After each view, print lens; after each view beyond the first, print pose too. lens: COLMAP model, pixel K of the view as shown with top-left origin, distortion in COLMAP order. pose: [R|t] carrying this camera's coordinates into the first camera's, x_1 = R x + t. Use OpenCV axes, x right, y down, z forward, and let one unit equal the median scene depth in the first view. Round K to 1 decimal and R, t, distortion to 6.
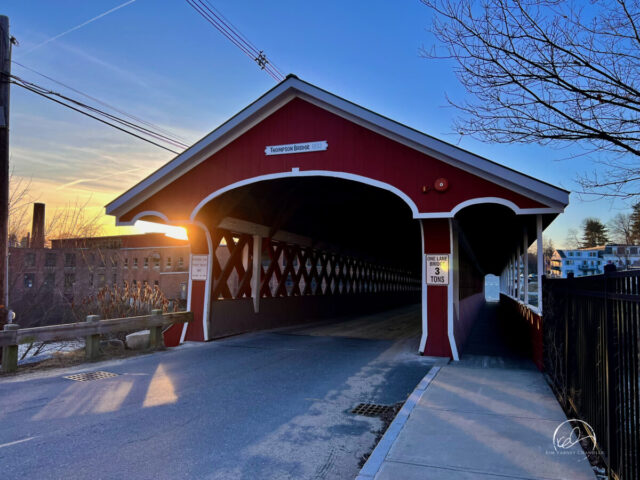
lens RADIAL K [[488.7, 0, 304.9], [0, 488.7, 242.0], [0, 0, 1]] dist [0.010678, -0.031838]
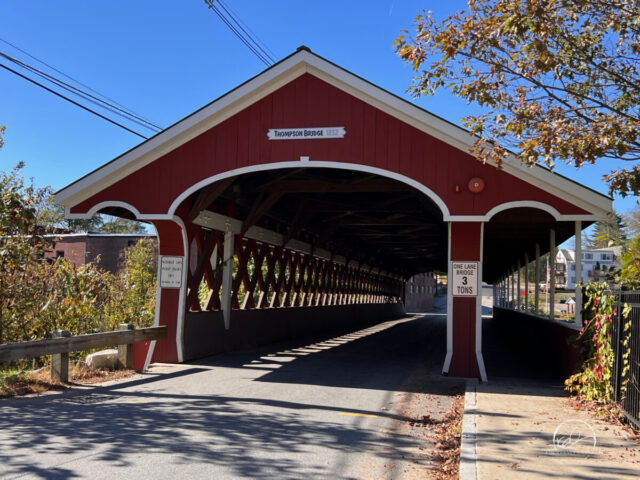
lens RADIAL K [[696.2, 0, 321.5], [0, 696.2, 238.6], [0, 0, 1]] dist [0.057298, 0.000000]
pose [[0.987535, 0.021583, 0.155913, -0.179045], [-0.022631, 0.999732, 0.004944, -0.016673], [-0.155764, -0.008411, 0.987758, -0.200209]]
